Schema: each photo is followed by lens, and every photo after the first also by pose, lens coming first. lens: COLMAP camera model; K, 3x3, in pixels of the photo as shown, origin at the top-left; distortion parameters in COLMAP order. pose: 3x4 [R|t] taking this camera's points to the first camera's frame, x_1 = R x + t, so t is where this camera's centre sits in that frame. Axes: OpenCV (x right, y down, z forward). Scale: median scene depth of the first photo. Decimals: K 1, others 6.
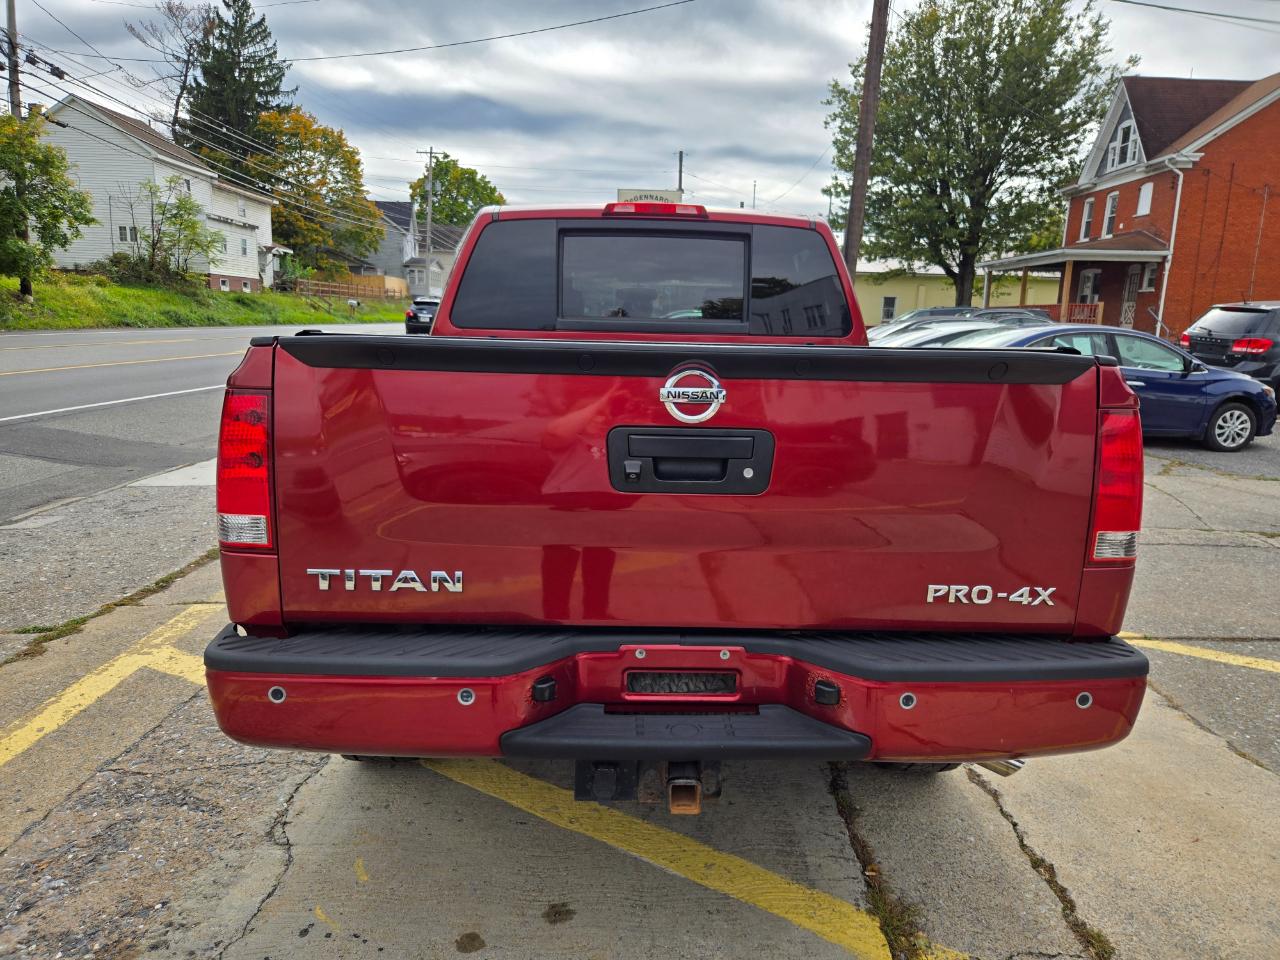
lens RADIAL K [[871.4, 0, 640.0], [0, 871.4, 480.0], [0, 0, 1]] dist [0.062005, -0.046534]
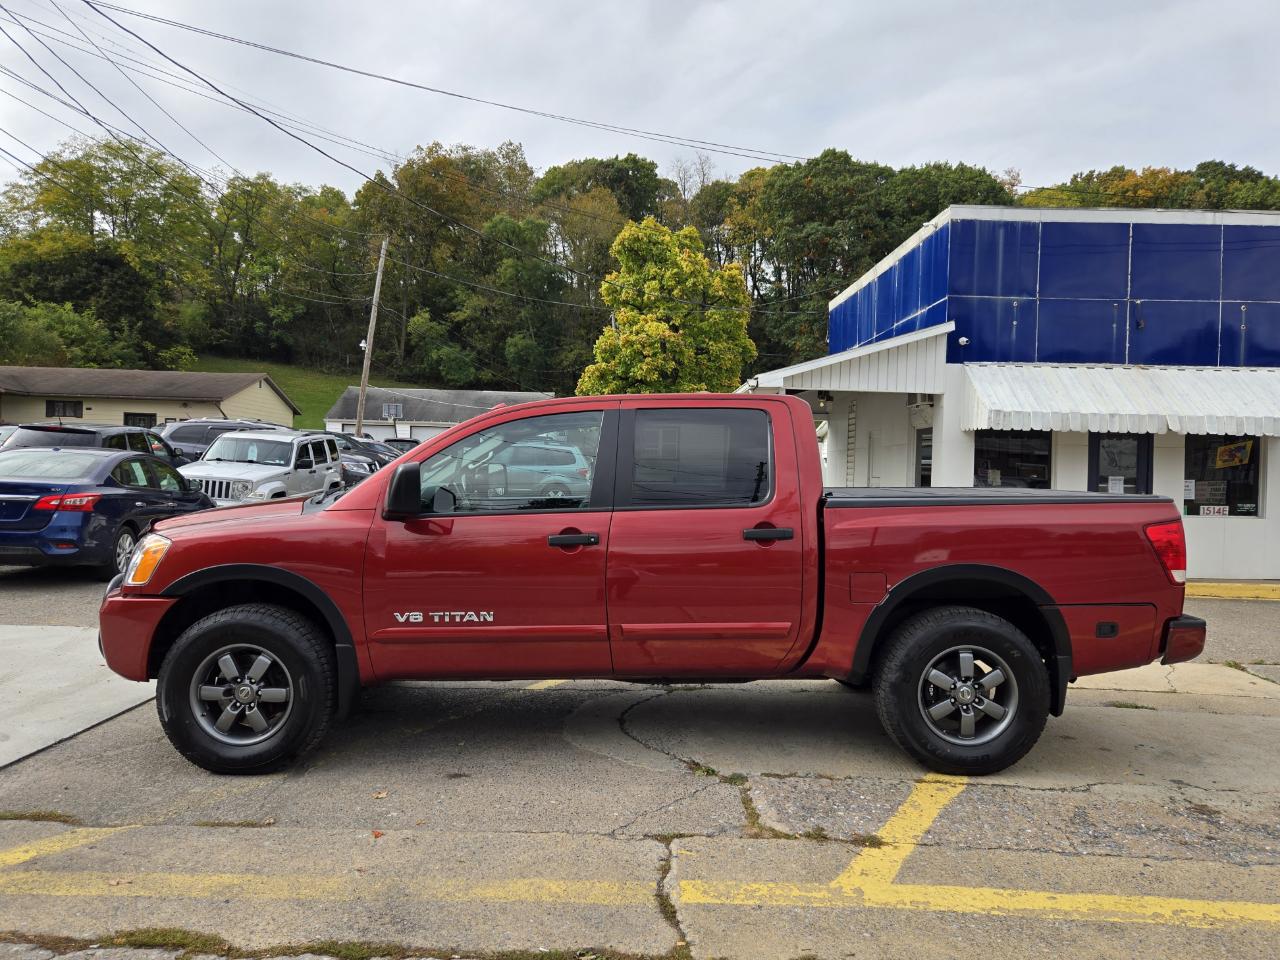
lens RADIAL K [[879.4, 0, 651.0], [0, 879.4, 481.0], [0, 0, 1]] dist [0.061385, -0.044892]
pose [[-0.001335, -0.041710, 0.999129, -0.170580], [0.151937, 0.987521, 0.041429, -0.030961], [-0.988389, 0.151860, 0.005019, 0.139649]]
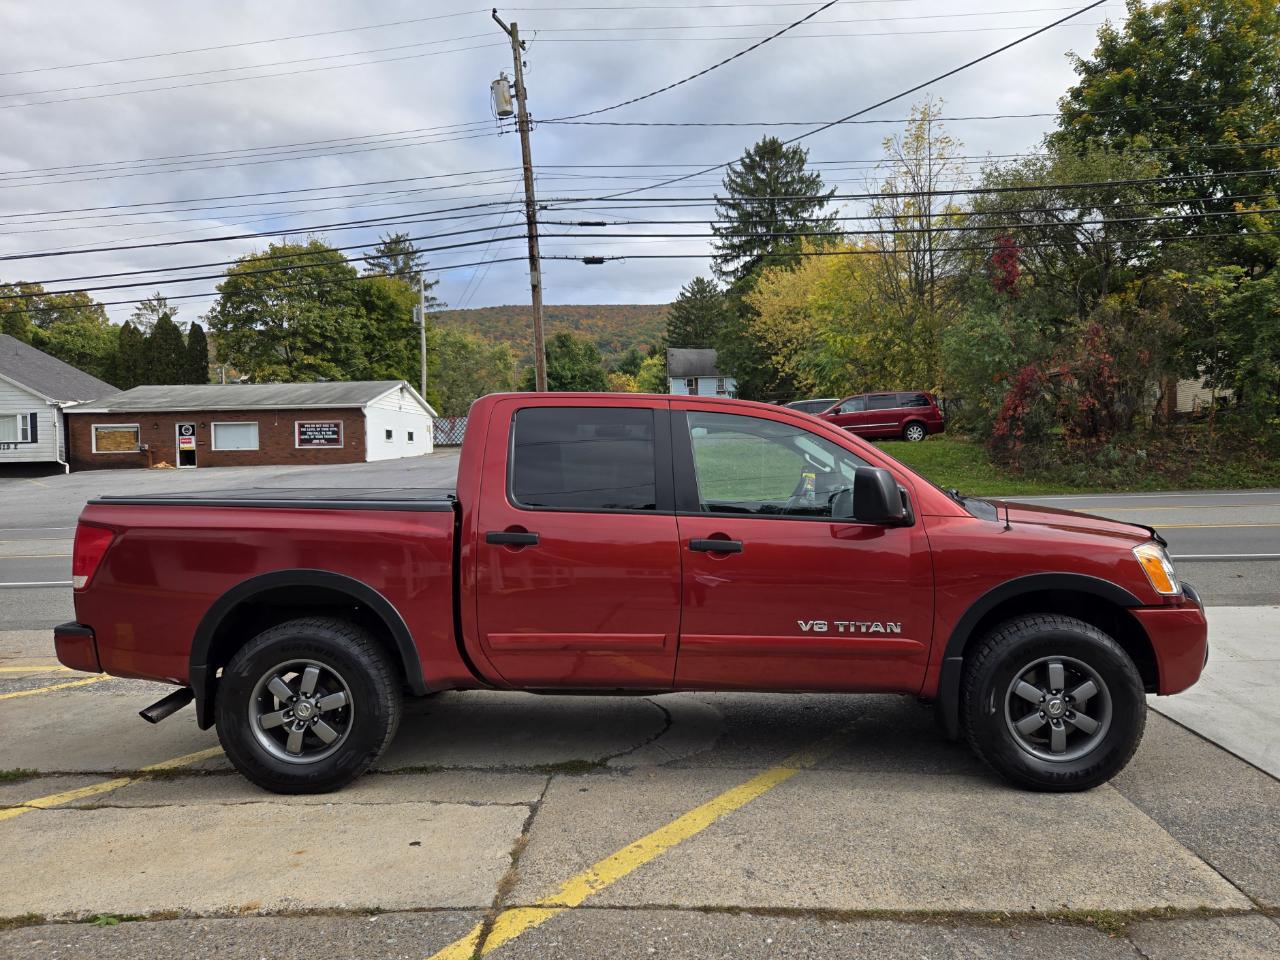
lens RADIAL K [[922.7, 0, 676.9], [0, 922.7, 467.7], [0, 0, 1]] dist [0.057037, -0.041875]
pose [[-0.048681, -0.017849, -0.998655, 0.172959], [-0.160459, 0.986994, -0.009819, -0.026135], [0.985841, 0.159766, -0.050912, 0.155553]]
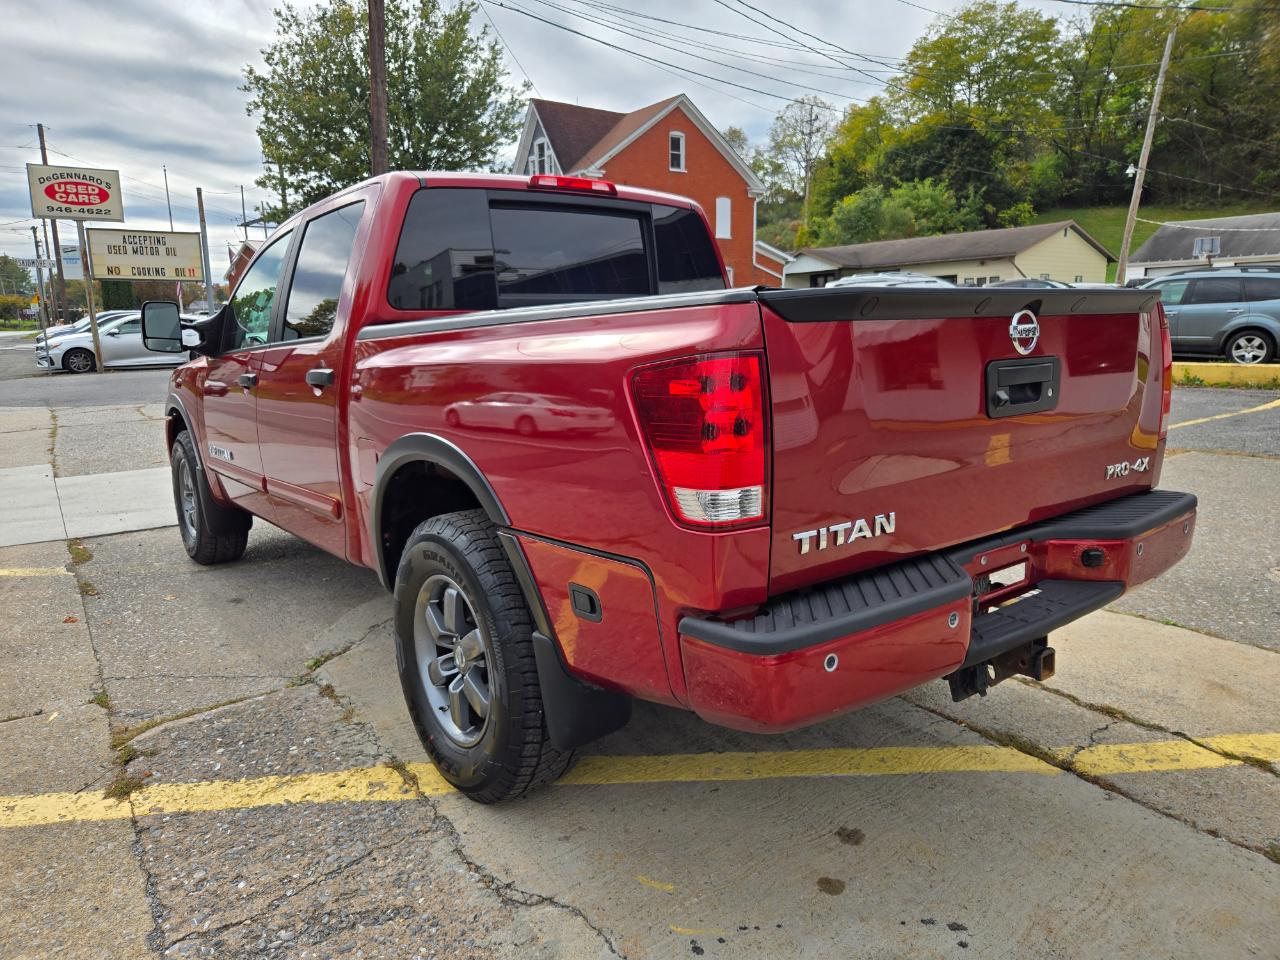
lens RADIAL K [[867.1, 0, 636.9], [0, 867.1, 473.9], [0, 0, 1]] dist [0.057759, -0.043028]
pose [[0.808080, -0.140445, 0.572085, -0.060192], [0.142804, 0.988899, 0.041058, -0.001603], [-0.571501, 0.048518, 0.819166, 0.018275]]
